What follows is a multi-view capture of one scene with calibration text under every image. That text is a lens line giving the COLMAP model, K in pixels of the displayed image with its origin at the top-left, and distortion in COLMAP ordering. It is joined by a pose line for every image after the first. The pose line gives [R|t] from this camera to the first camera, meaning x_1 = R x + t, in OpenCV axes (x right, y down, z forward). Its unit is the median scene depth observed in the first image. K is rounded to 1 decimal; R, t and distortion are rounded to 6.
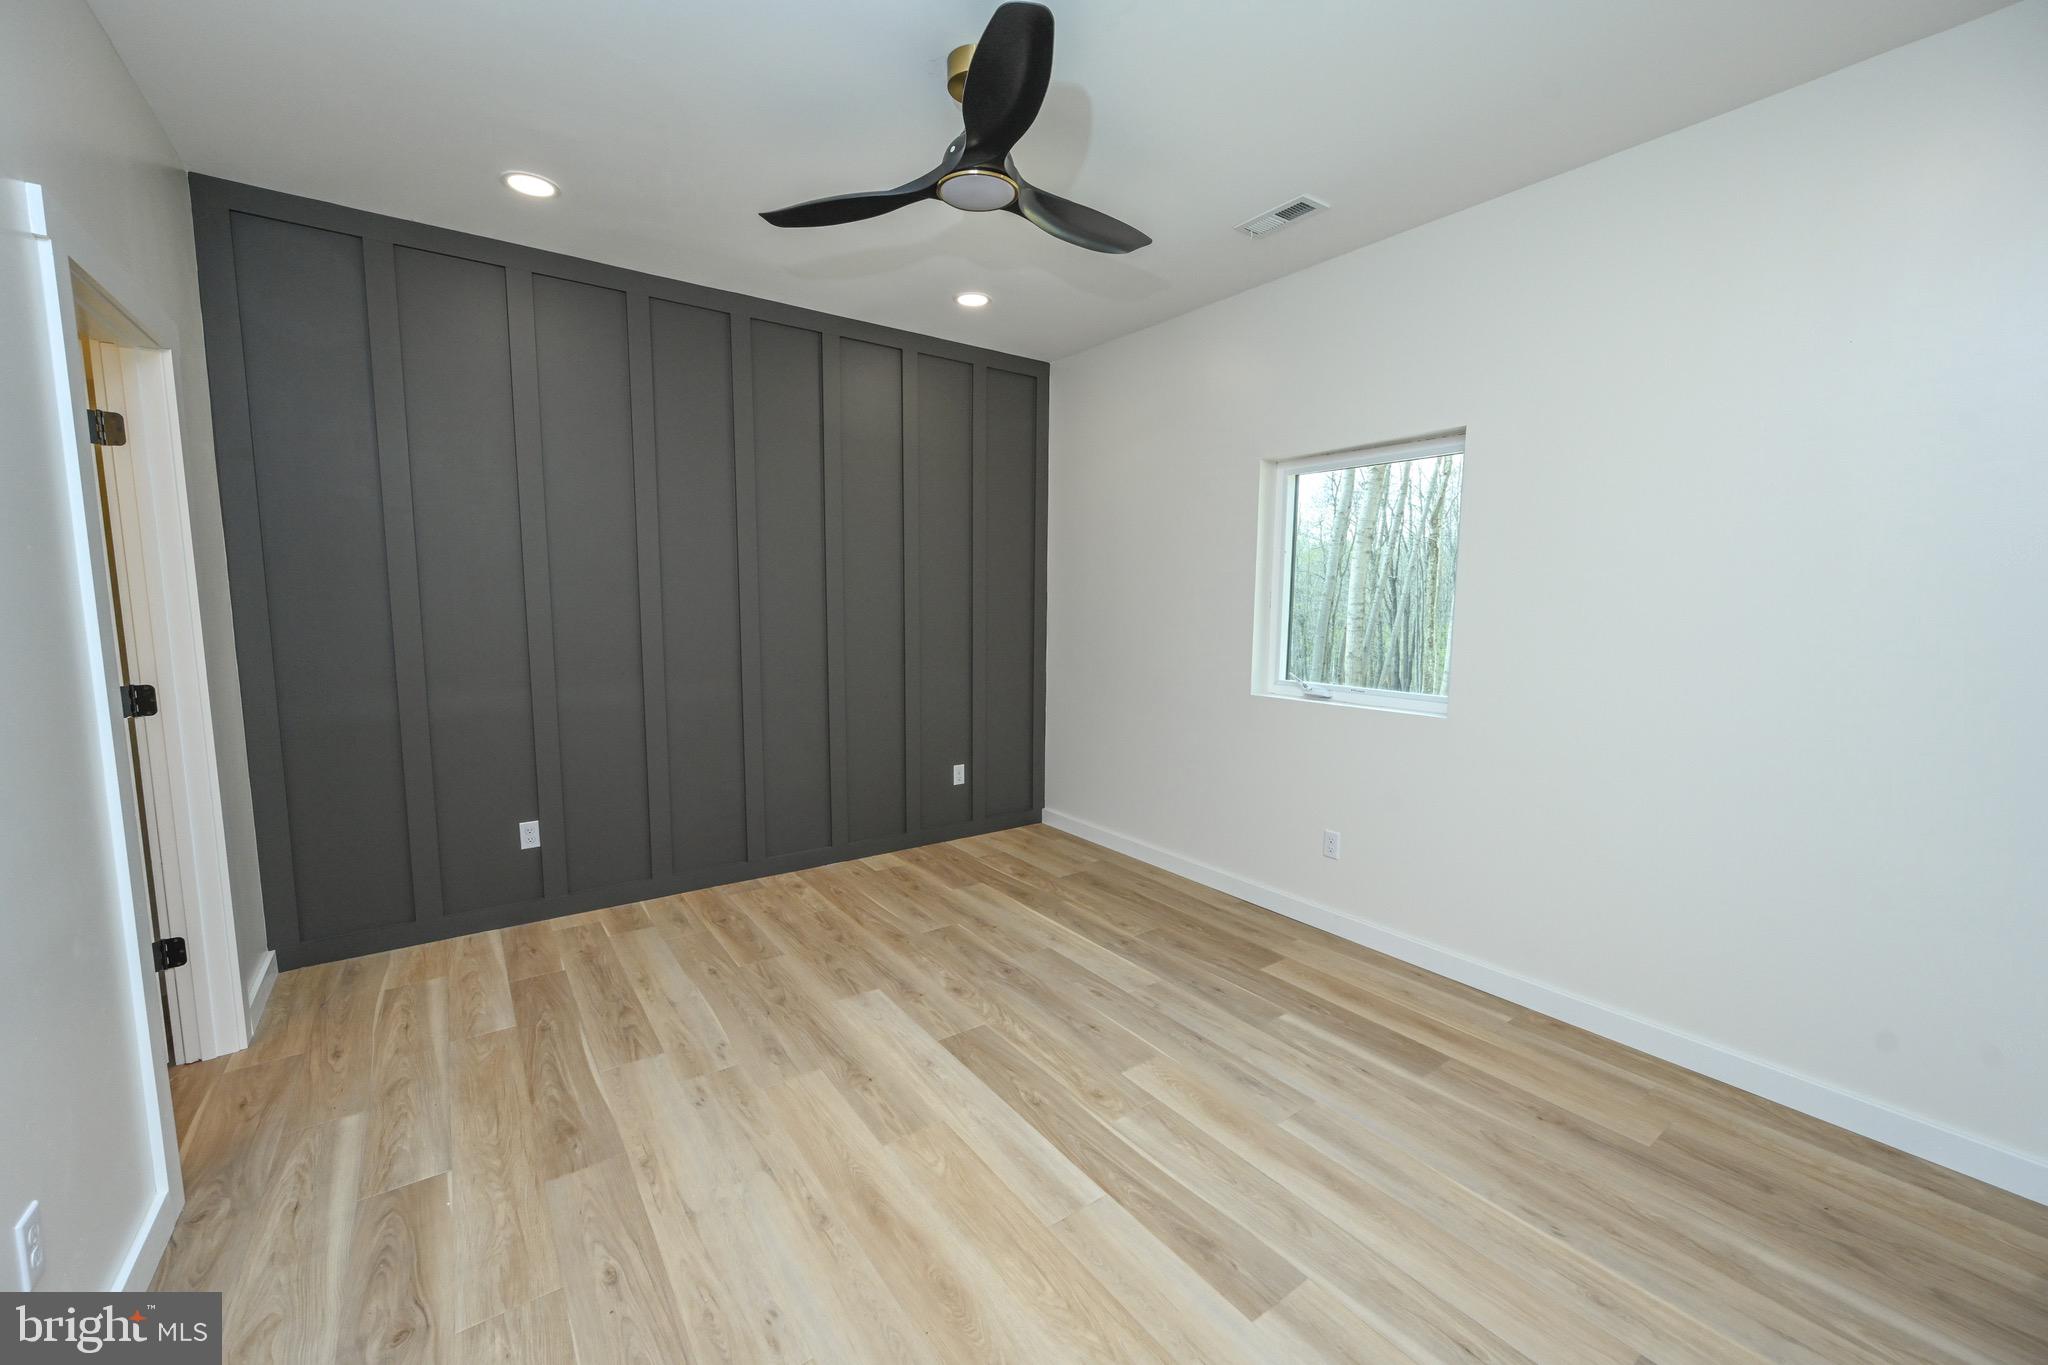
lens RADIAL K [[804.4, 0, 1026.4], [0, 804.4, 685.3], [0, 0, 1]] dist [-0.002169, 0.000487]
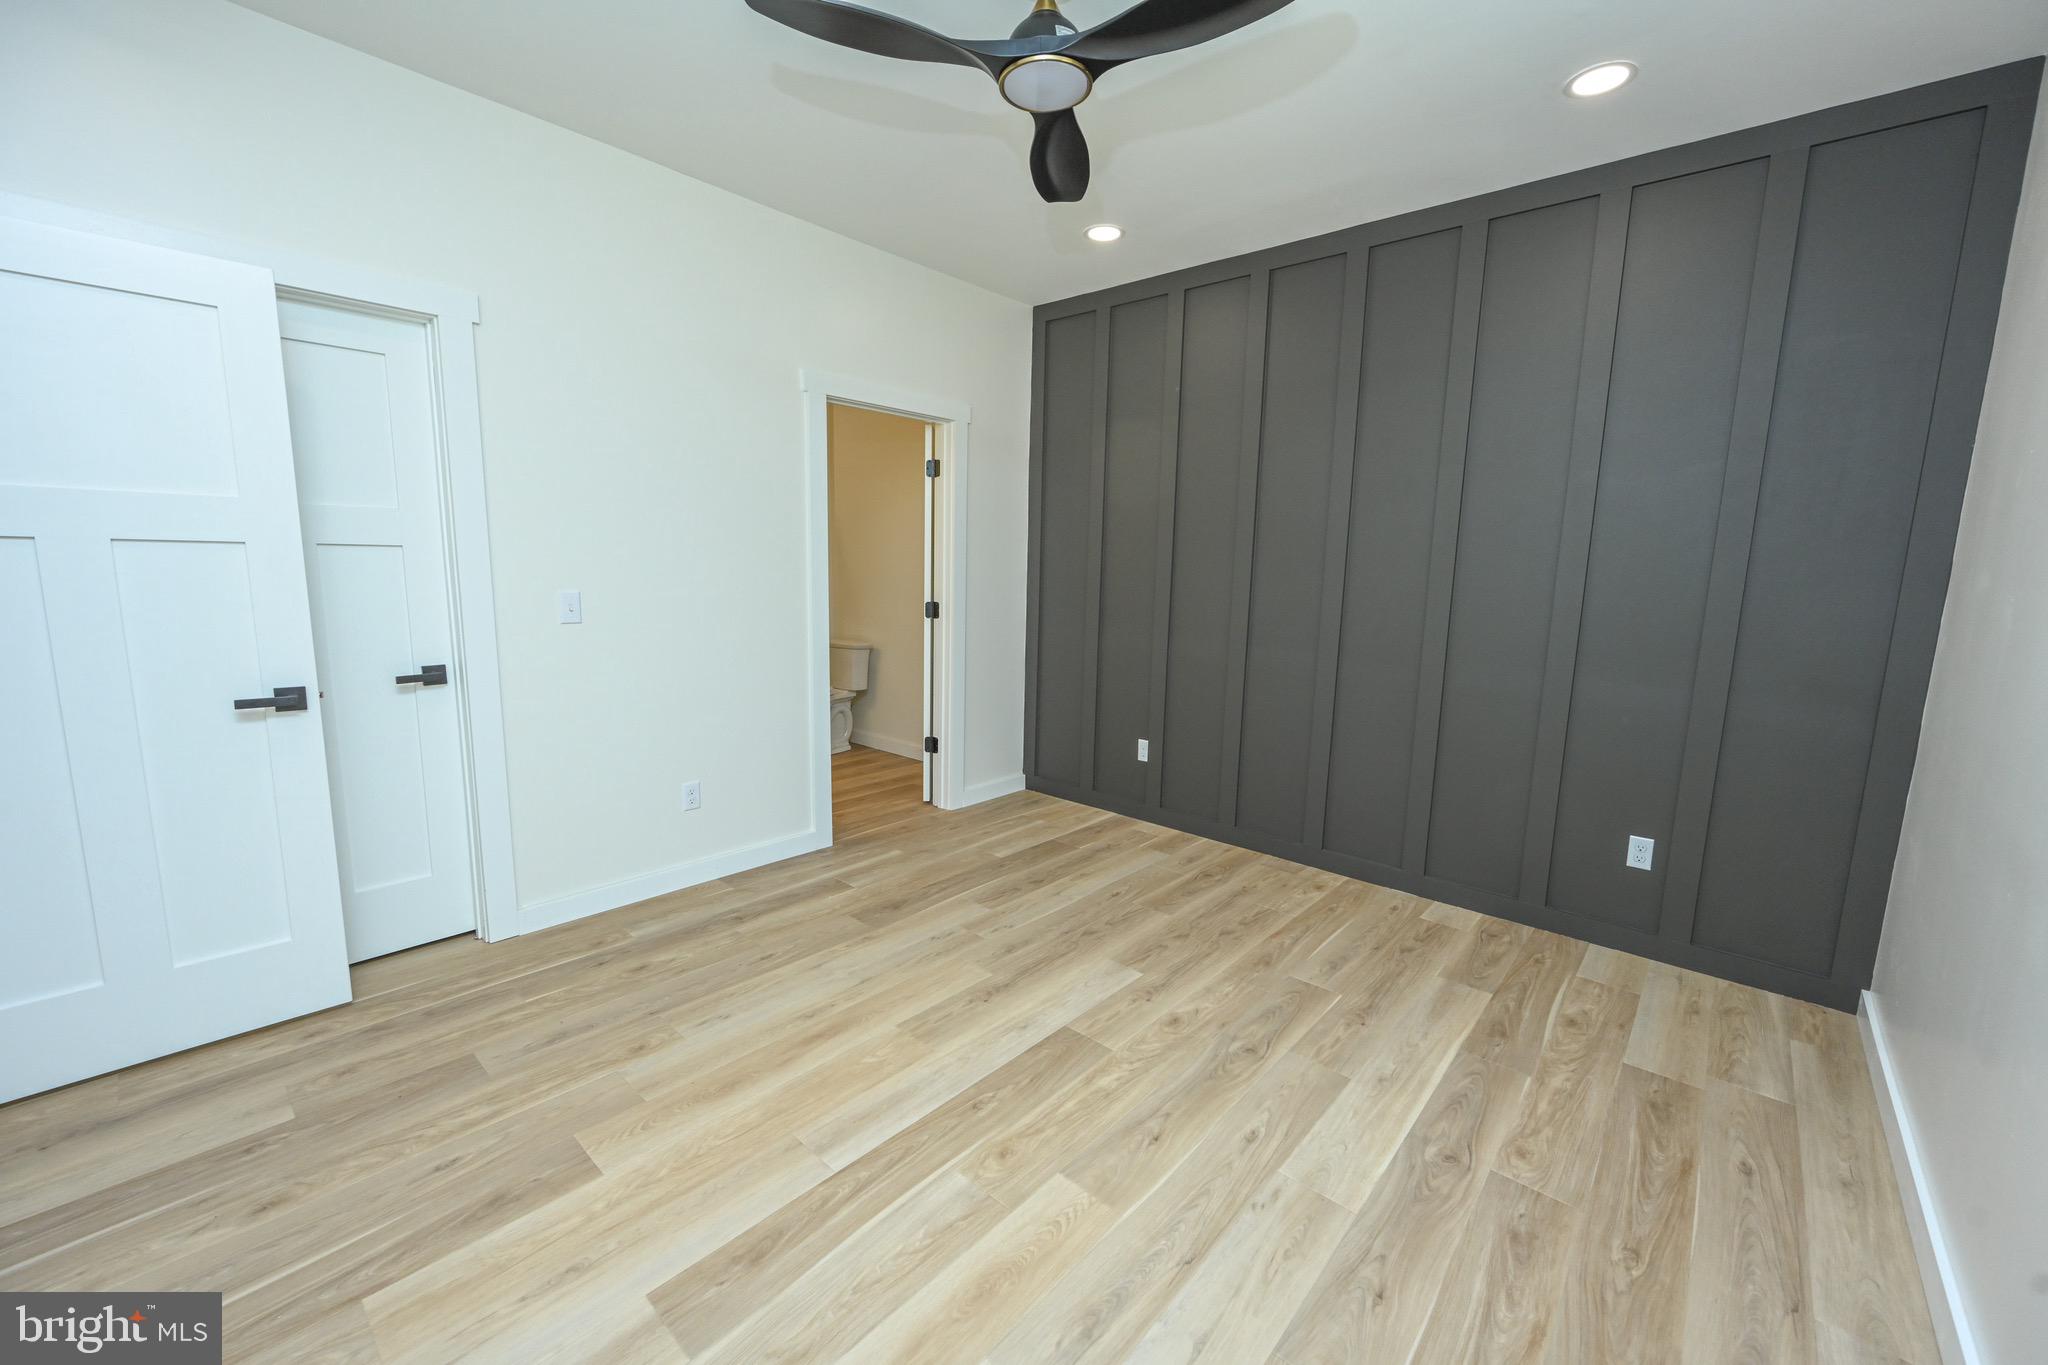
lens RADIAL K [[804.4, 0, 1026.4], [0, 804.4, 685.3], [0, 0, 1]] dist [-0.002169, 0.000487]
pose [[0.212969, 0.144406, -0.966329, 0.645958], [-0.128928, 0.984523, 0.118711, -0.047619], [0.968515, 0.099305, 0.228291, 0.623223]]
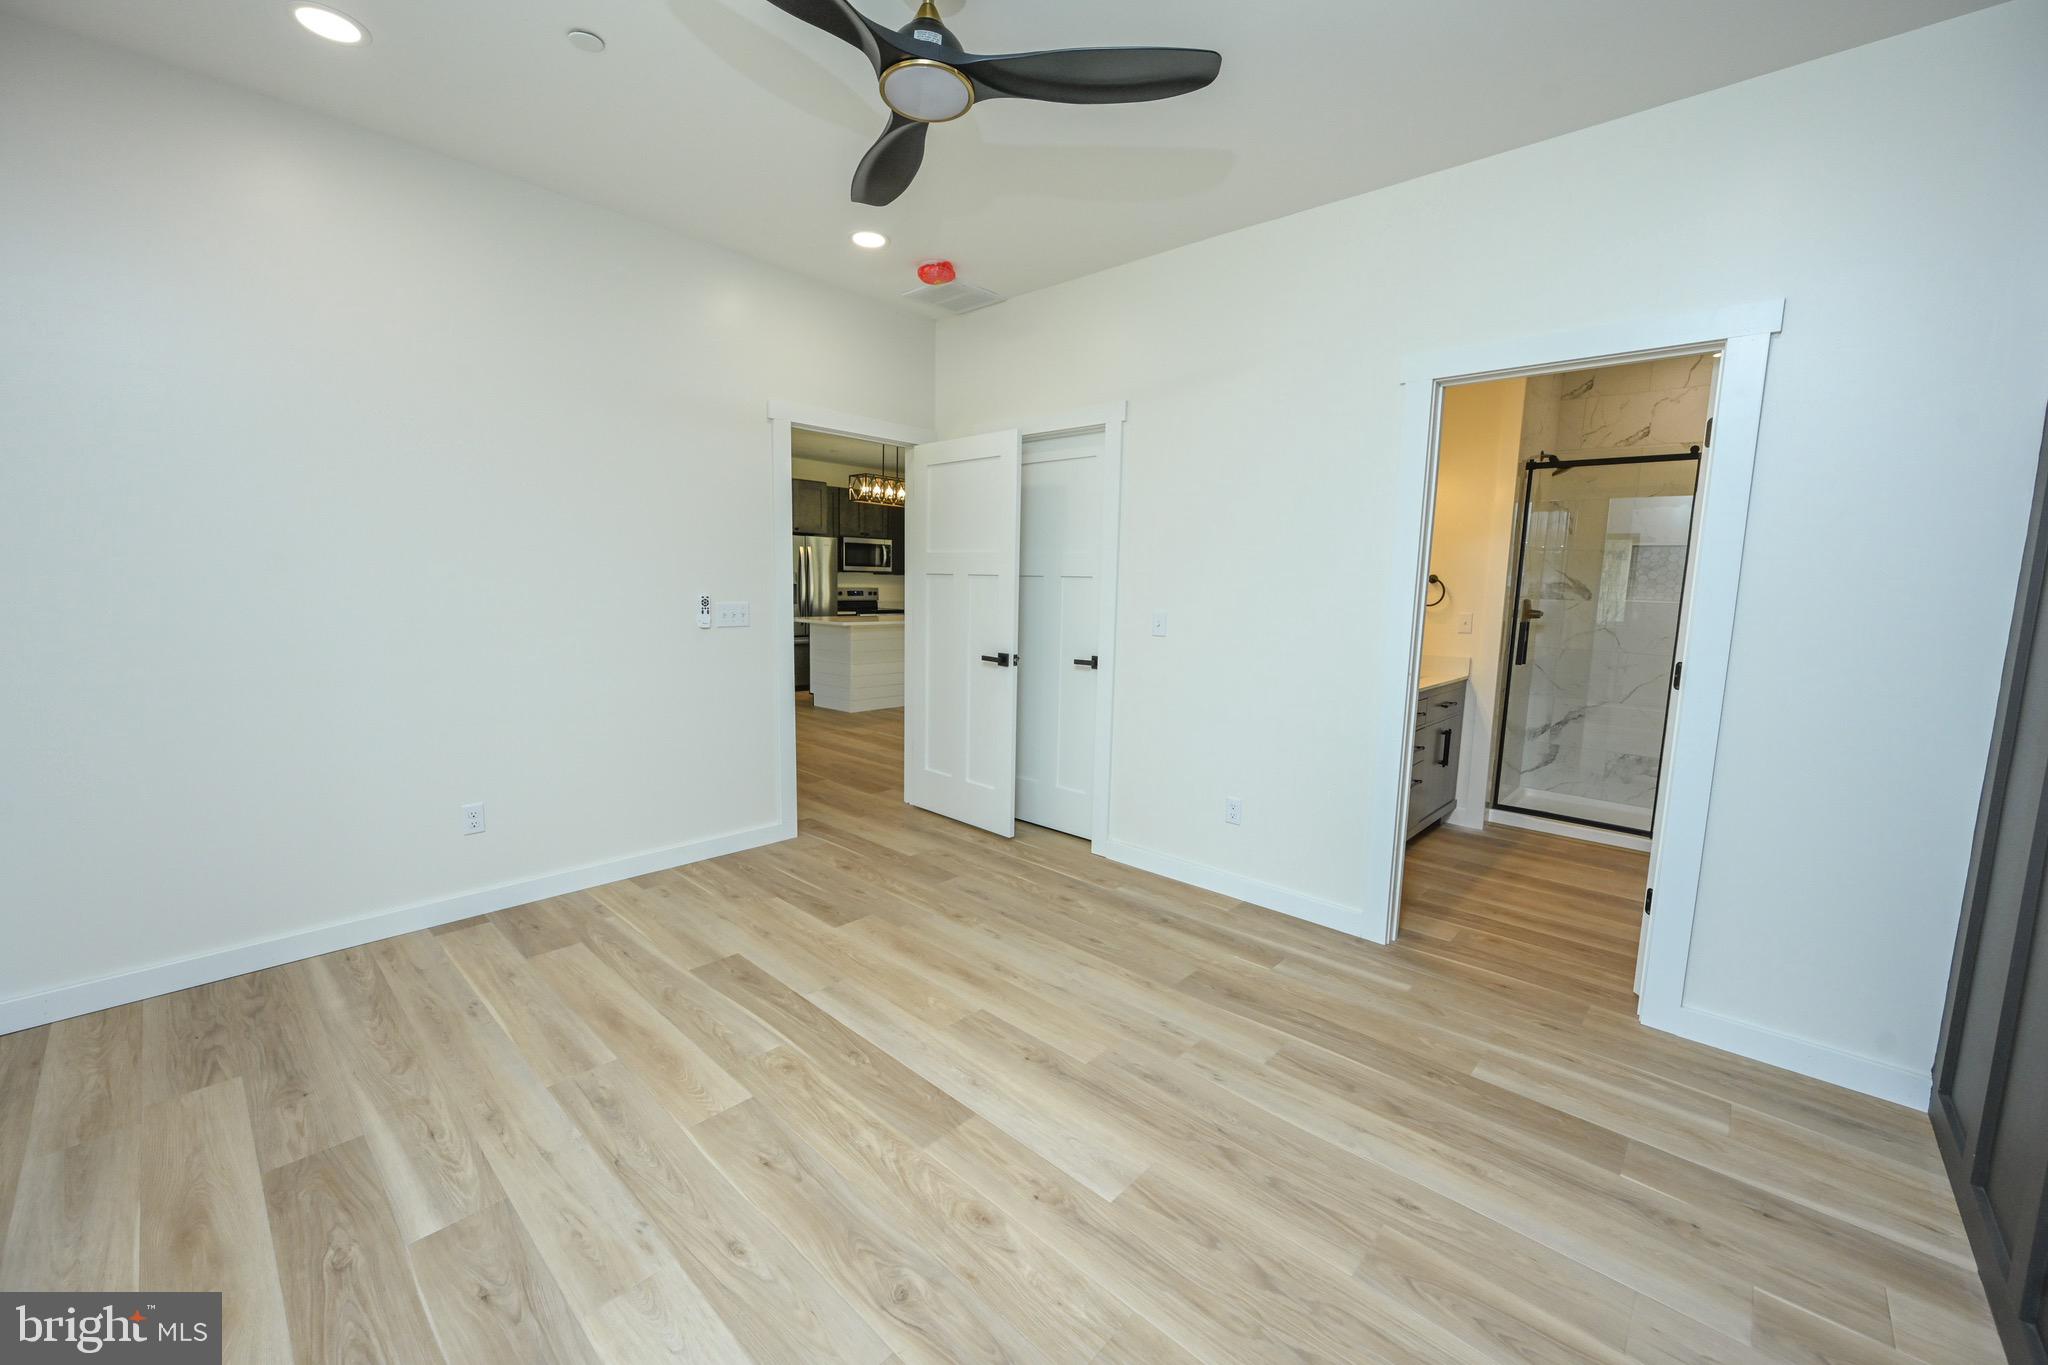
lens RADIAL K [[804.4, 0, 1026.4], [0, 804.4, 685.3], [0, 0, 1]] dist [-0.002169, 0.000487]
pose [[-0.980047, -0.003337, -0.198740, 0.001410], [-0.051109, 0.970472, 0.235736, -0.144343], [0.192085, 0.241190, -0.951279, 1.478438]]
